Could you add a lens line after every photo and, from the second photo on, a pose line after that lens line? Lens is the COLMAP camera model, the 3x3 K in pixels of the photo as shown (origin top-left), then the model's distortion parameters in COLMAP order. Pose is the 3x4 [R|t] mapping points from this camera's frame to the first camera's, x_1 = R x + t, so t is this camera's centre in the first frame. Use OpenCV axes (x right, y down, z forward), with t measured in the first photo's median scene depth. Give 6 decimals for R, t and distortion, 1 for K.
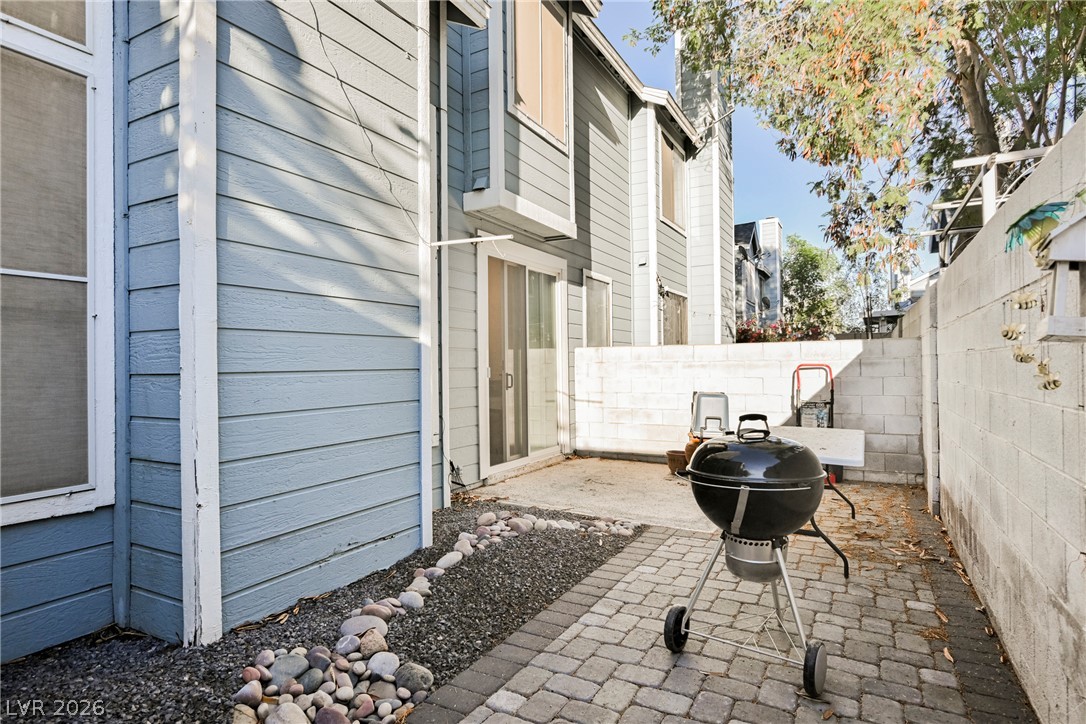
lens RADIAL K [[594.9, 0, 539.0], [0, 594.9, 364.1], [0, 0, 1]] dist [-0.003752, -0.000221]
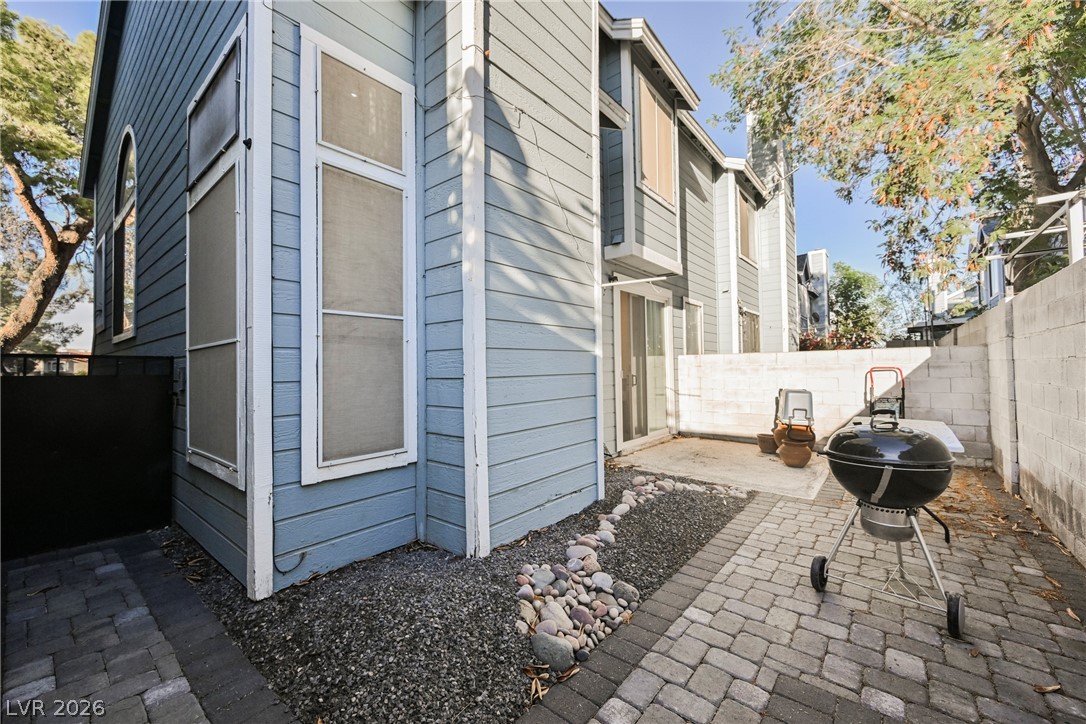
lens RADIAL K [[431.5, 0, 540.7], [0, 431.5, 359.2], [0, 0, 1]] dist [-0.001237, -0.000661]
pose [[0.982217, -0.007457, -0.187601, -0.080609], [0.004484, 0.999858, -0.016263, -0.005421], [0.187695, 0.015132, 0.982111, -0.023172]]
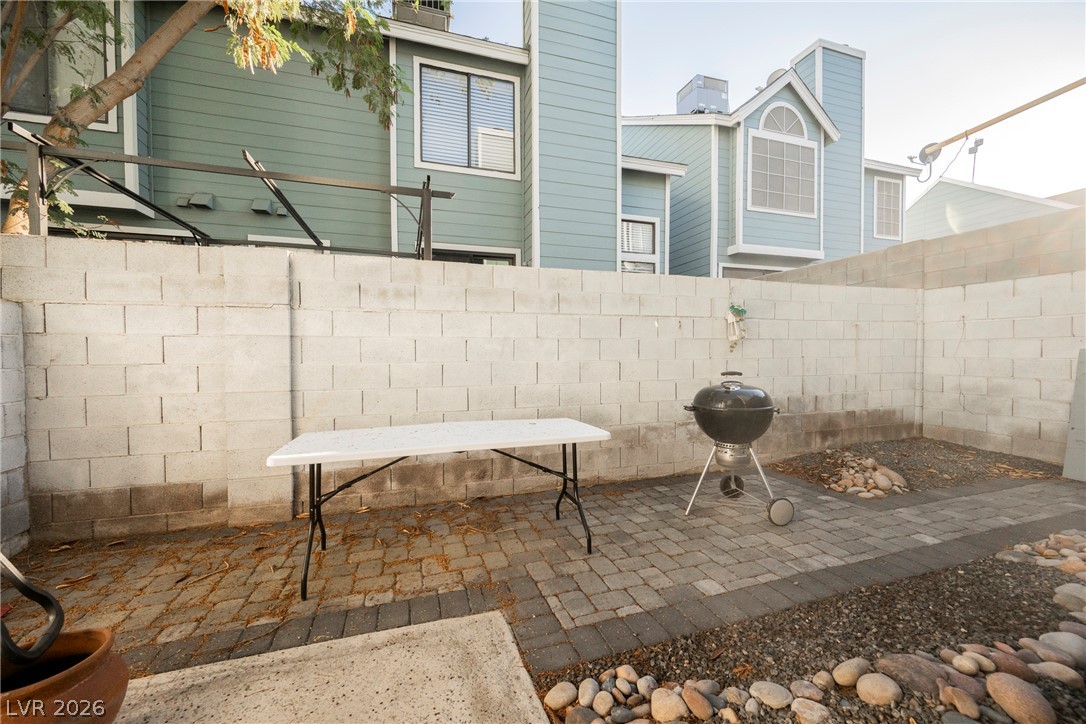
lens RADIAL K [[423.5, 0, 543.6], [0, 423.5, 359.7], [0, 0, 1]] dist [-0.001801, -0.000183]
pose [[-0.726172, 0.003188, 0.687506, -0.034254], [0.010240, 0.999928, 0.006179, 0.014795], [-0.687437, 0.011527, -0.726153, 0.944490]]
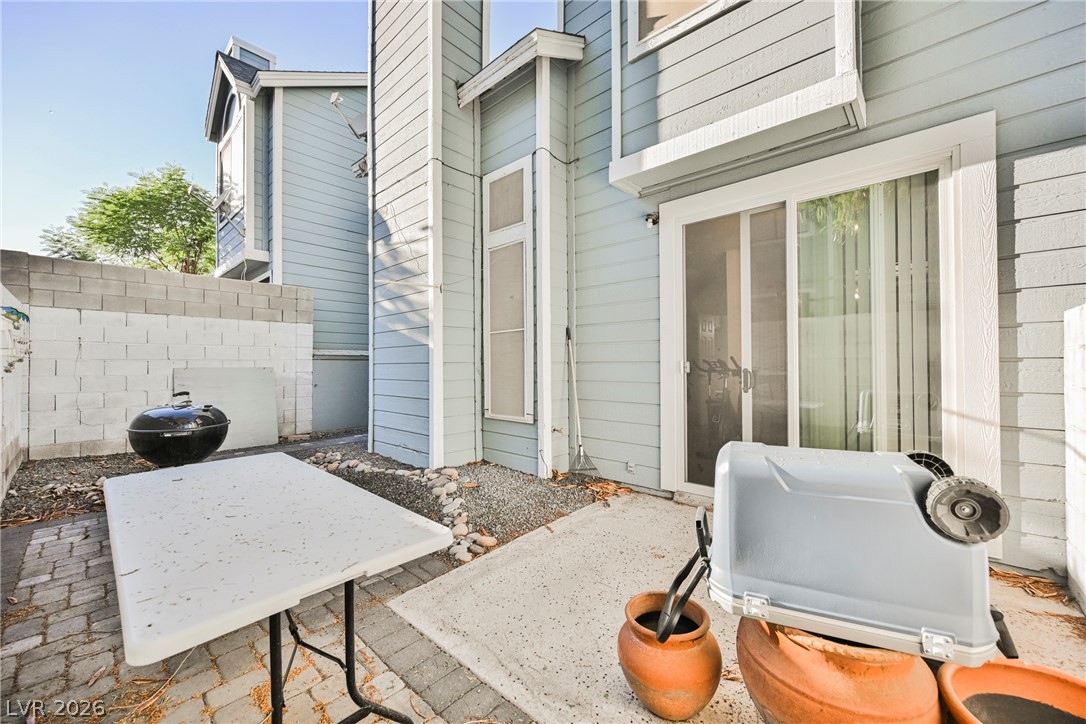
lens RADIAL K [[423.5, 0, 543.6], [0, 423.5, 359.7], [0, 0, 1]] dist [-0.001801, -0.000183]
pose [[-0.240249, 0.004144, -0.970702, 0.533161], [0.011841, 0.999929, 0.001338, 0.001249], [0.970639, -0.011172, -0.240281, 0.955425]]
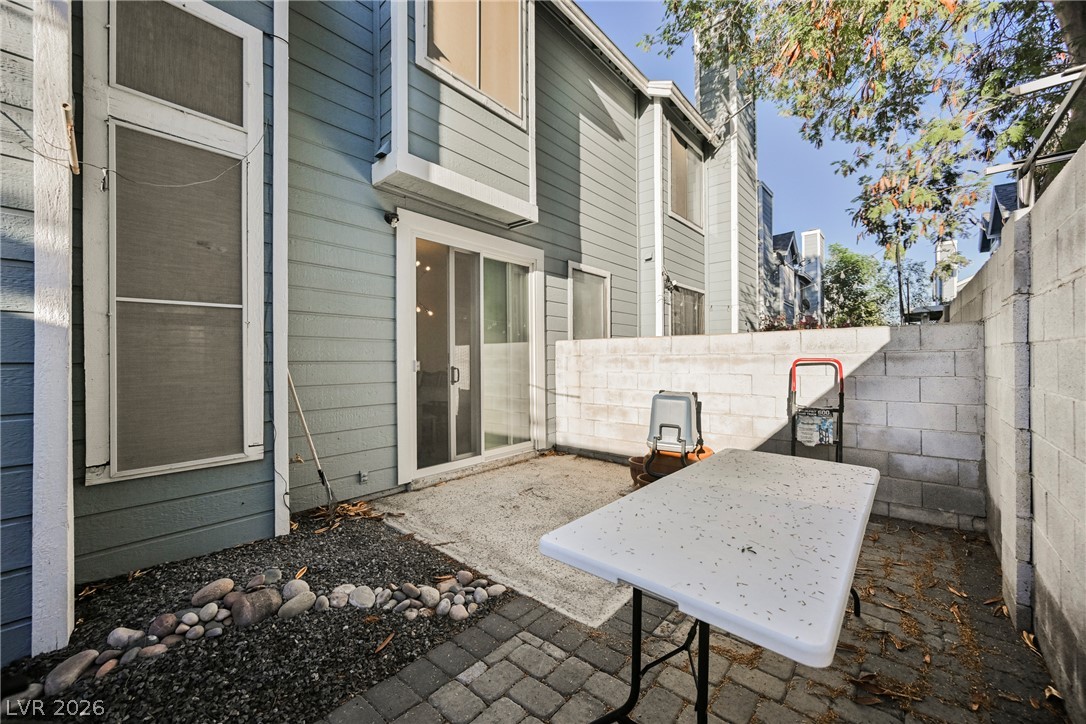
lens RADIAL K [[423.5, 0, 543.6], [0, 423.5, 359.7], [0, 0, 1]] dist [-0.001801, -0.000183]
pose [[0.977604, 0.005448, -0.210380, 0.243018], [-0.004241, 0.999972, 0.006191, -0.000374], [0.210408, -0.005160, 0.977600, 0.407955]]
